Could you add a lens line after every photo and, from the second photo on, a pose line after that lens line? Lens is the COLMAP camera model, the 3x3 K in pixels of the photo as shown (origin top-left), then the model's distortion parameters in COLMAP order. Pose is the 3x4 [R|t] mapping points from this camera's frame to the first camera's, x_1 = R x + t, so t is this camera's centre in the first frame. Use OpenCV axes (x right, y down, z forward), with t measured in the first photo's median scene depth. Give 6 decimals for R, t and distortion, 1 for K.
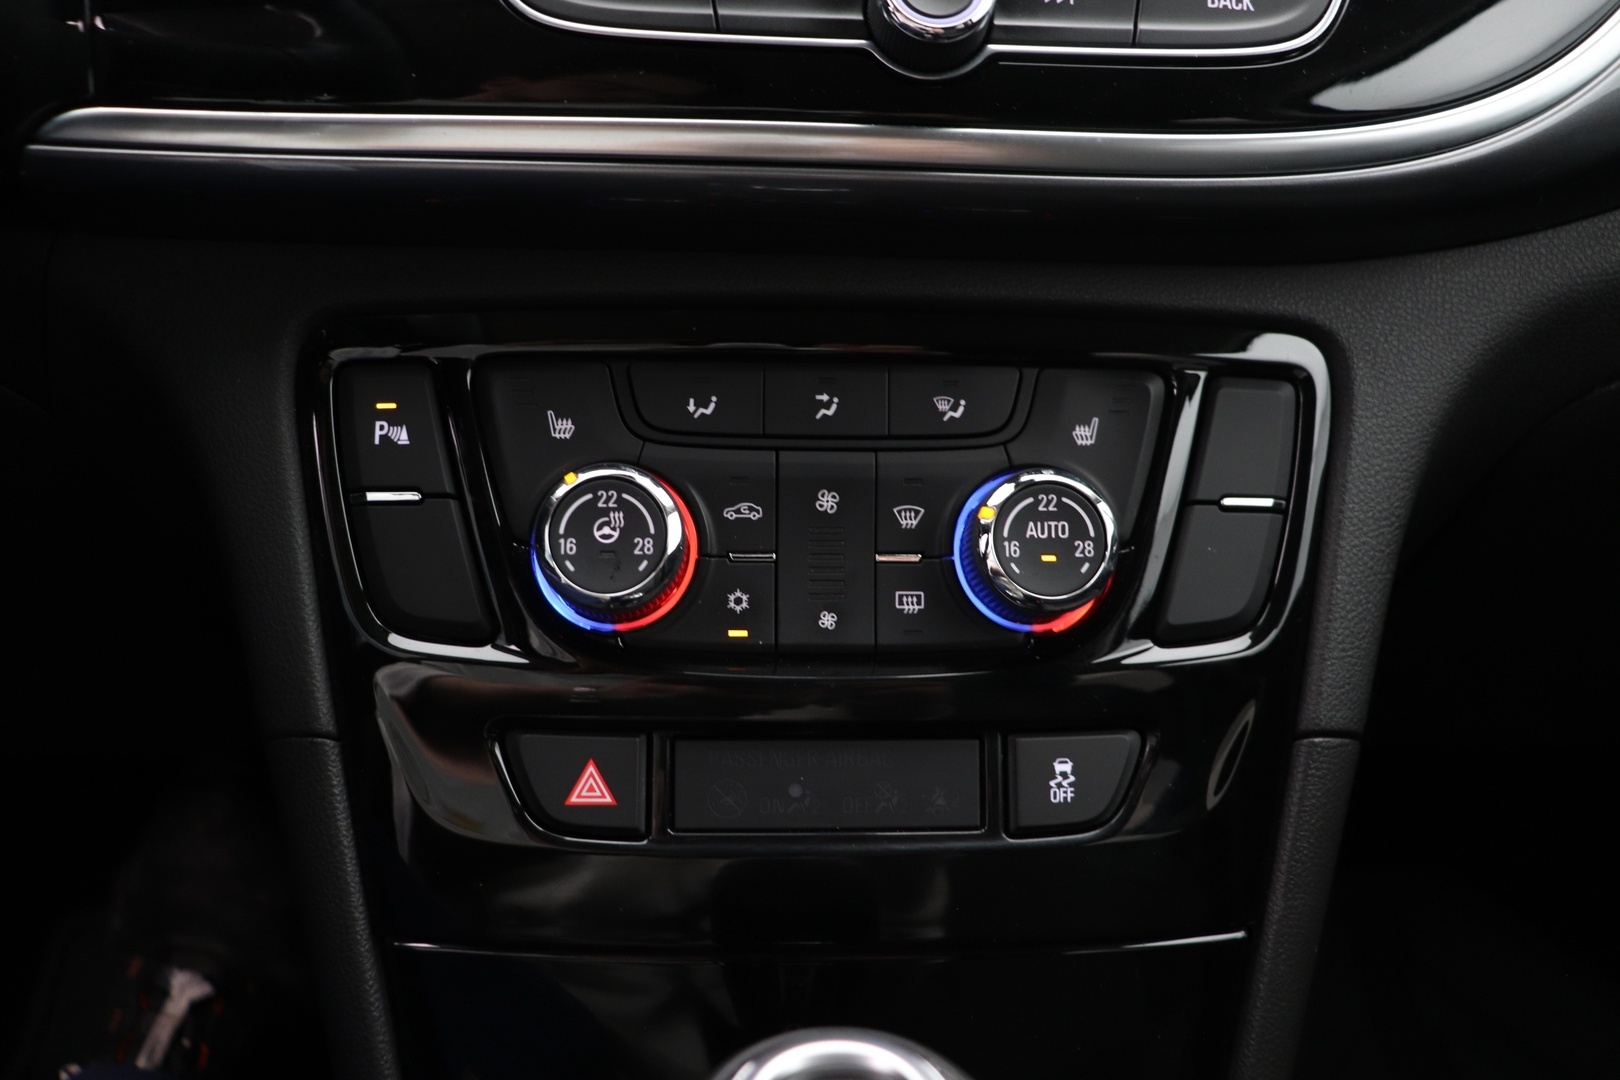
lens RADIAL K [[1290.1, 0, 810.0], [0, 1290.1, 540.0], [0, 0, 1]] dist [-0.004979, -0.001556]
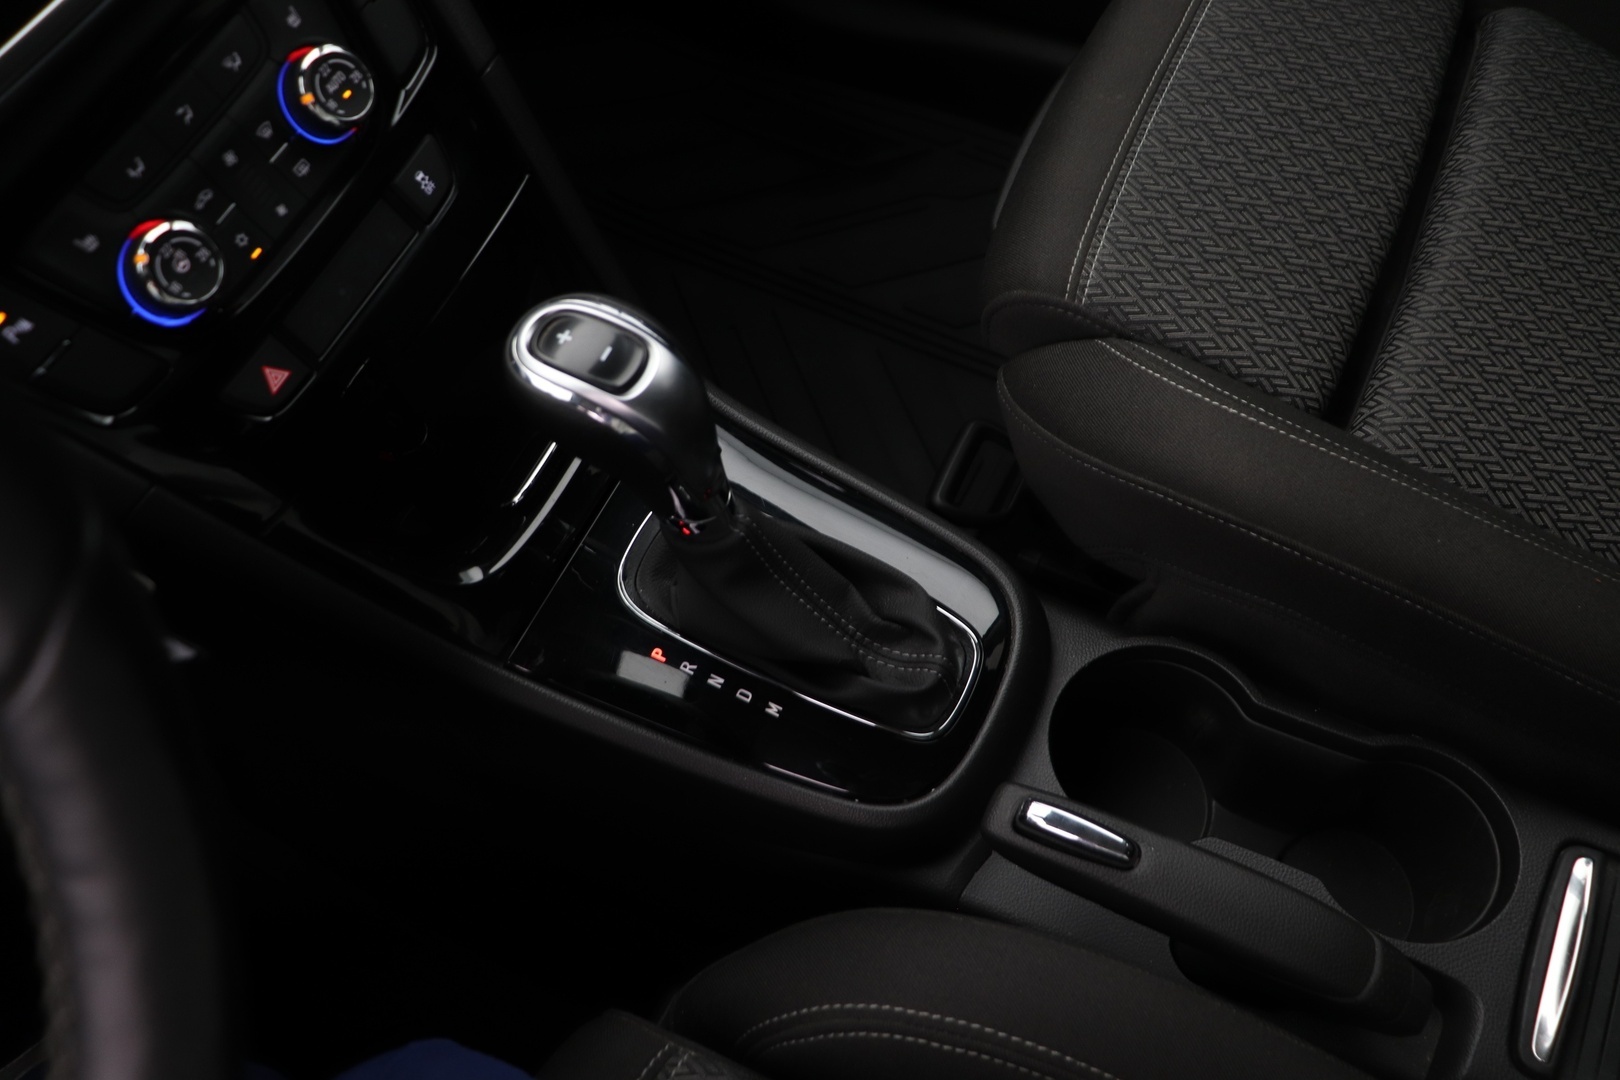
lens RADIAL K [[1290.1, 0, 810.0], [0, 1290.1, 540.0], [0, 0, 1]] dist [-0.004979, -0.001556]
pose [[0.483886, -0.810285, 0.330595, -0.578990], [0.489330, 0.563710, 0.665423, -0.496707], [-0.725542, -0.160219, 0.669268, -0.743099]]
